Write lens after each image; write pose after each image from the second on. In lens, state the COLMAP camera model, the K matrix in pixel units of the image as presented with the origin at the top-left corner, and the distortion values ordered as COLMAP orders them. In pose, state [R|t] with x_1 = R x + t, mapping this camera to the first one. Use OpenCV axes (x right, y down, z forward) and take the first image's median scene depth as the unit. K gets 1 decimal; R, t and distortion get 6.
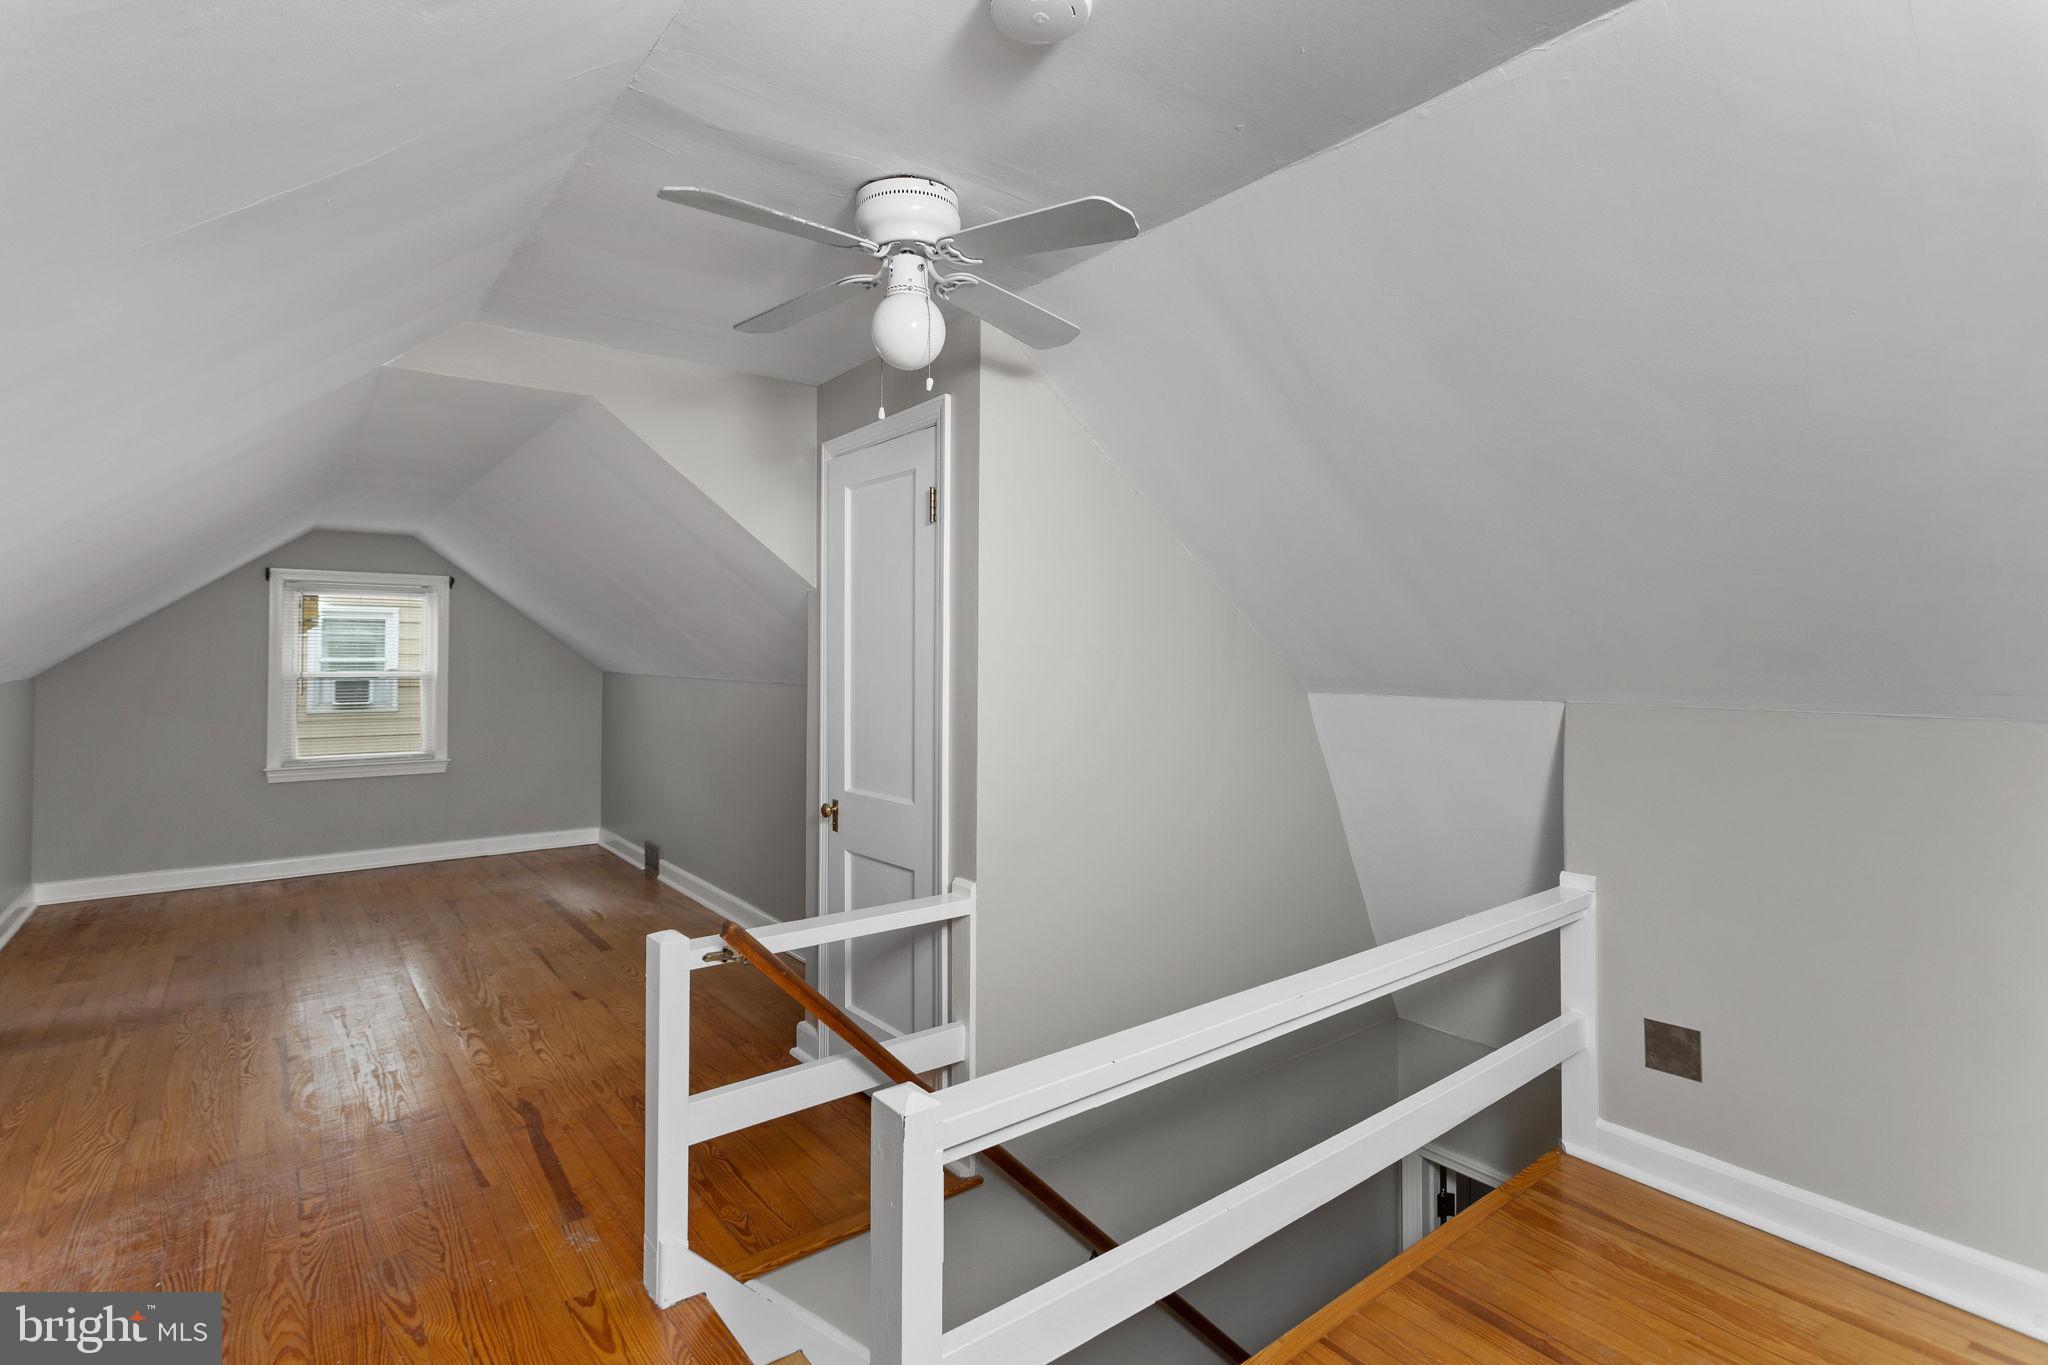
lens RADIAL K [[976.4, 0, 1033.8], [0, 976.4, 659.2], [0, 0, 1]] dist [0.003169, 0.000311]
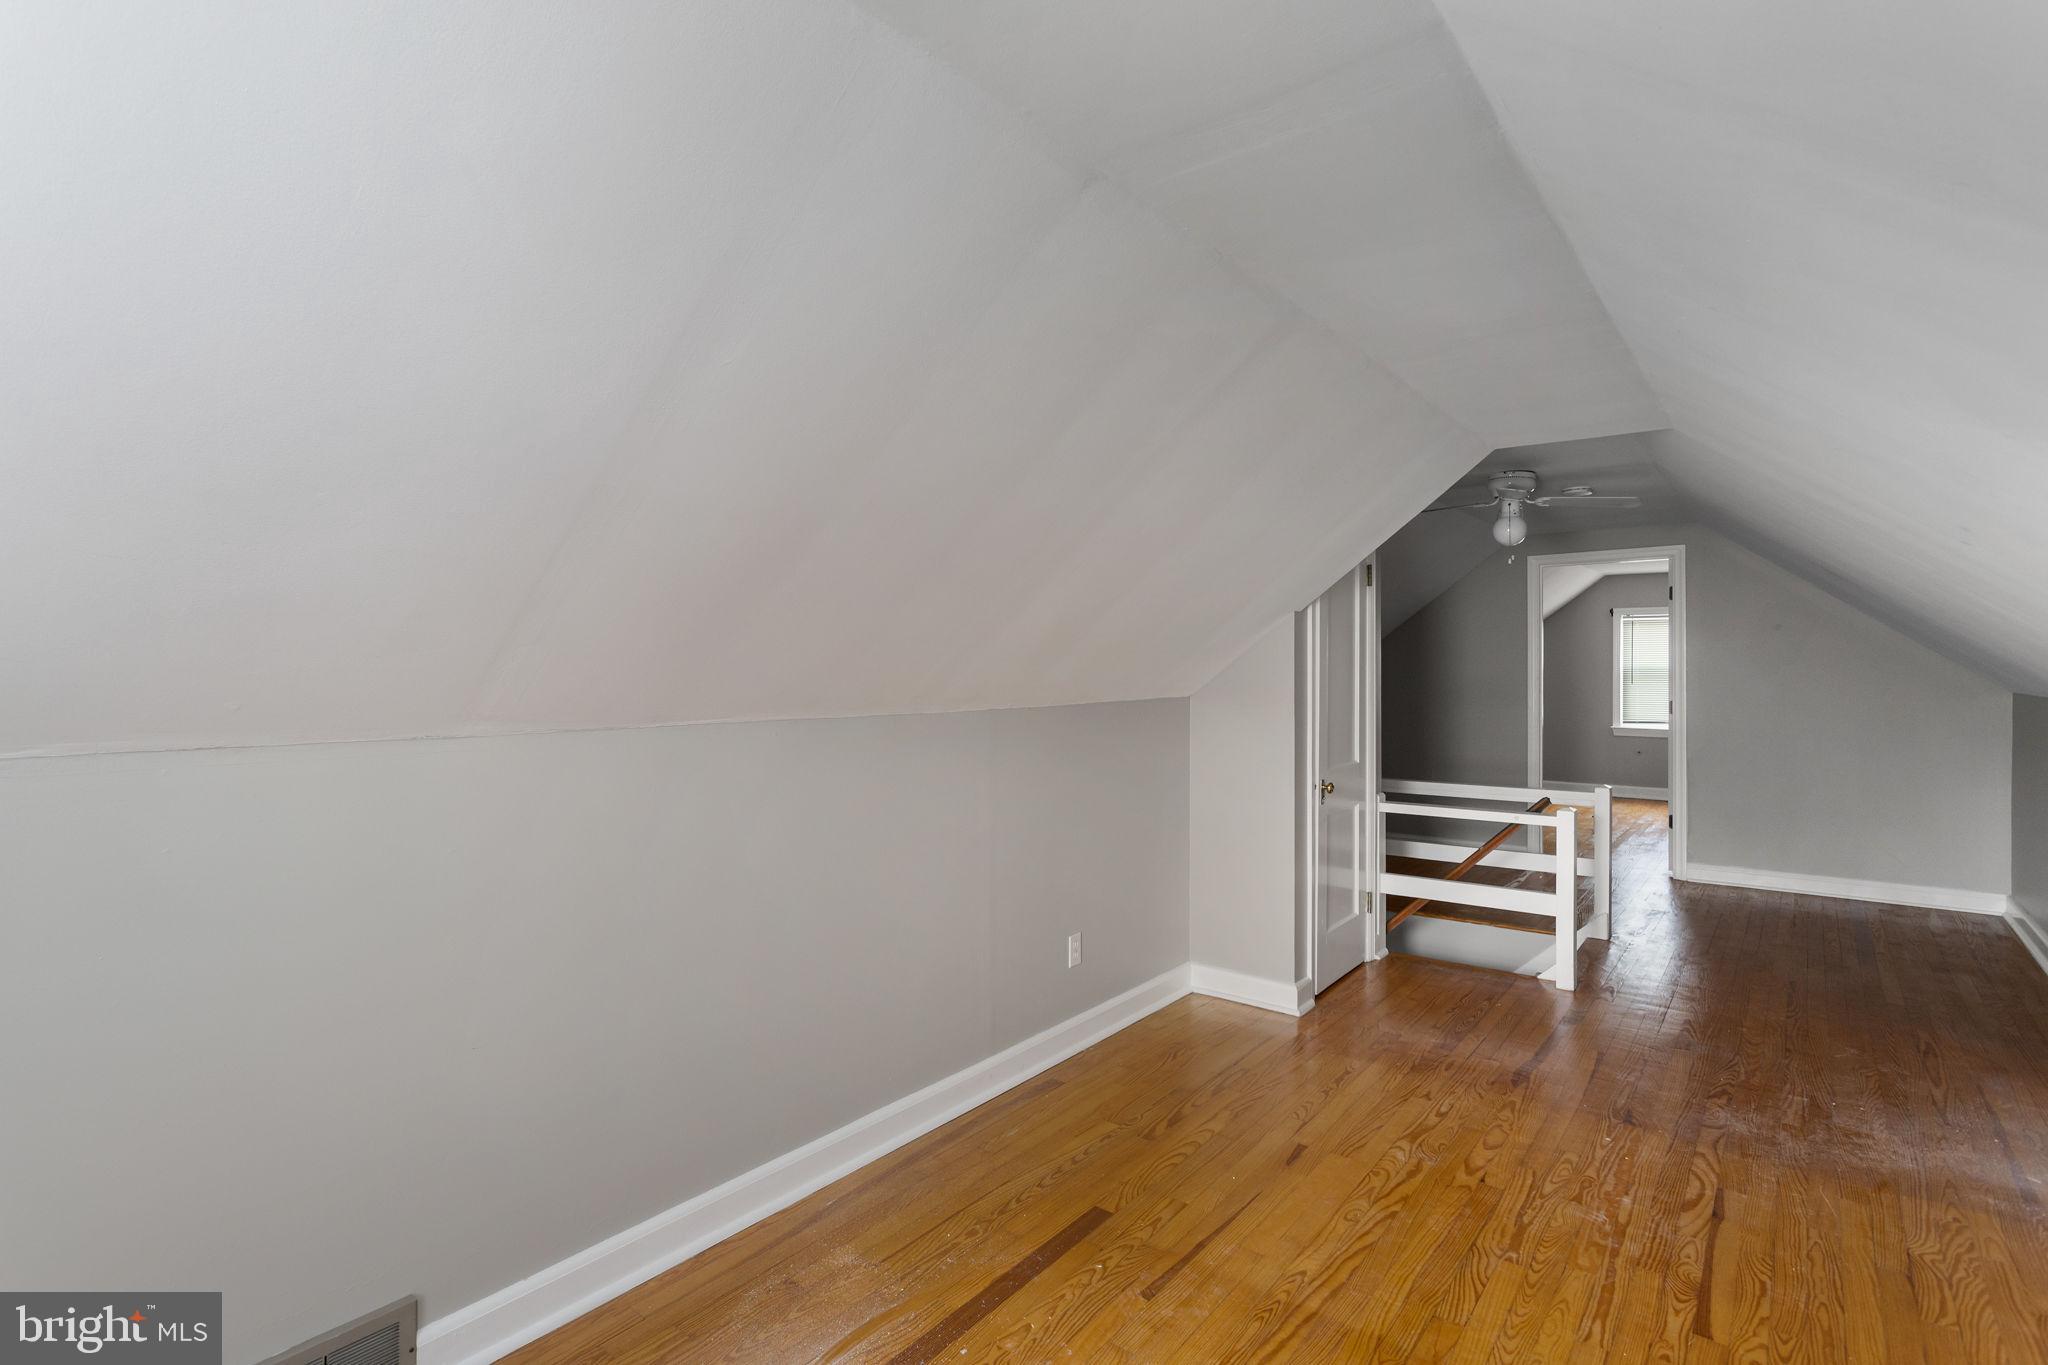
lens RADIAL K [[976.4, 0, 1033.8], [0, 976.4, 659.2], [0, 0, 1]] dist [0.003169, 0.000311]
pose [[-0.230184, 0.004255, 0.973138, -1.430492], [0.003653, 0.999987, -0.003508, -0.004762], [-0.973140, 0.002748, -0.230196, 1.745923]]
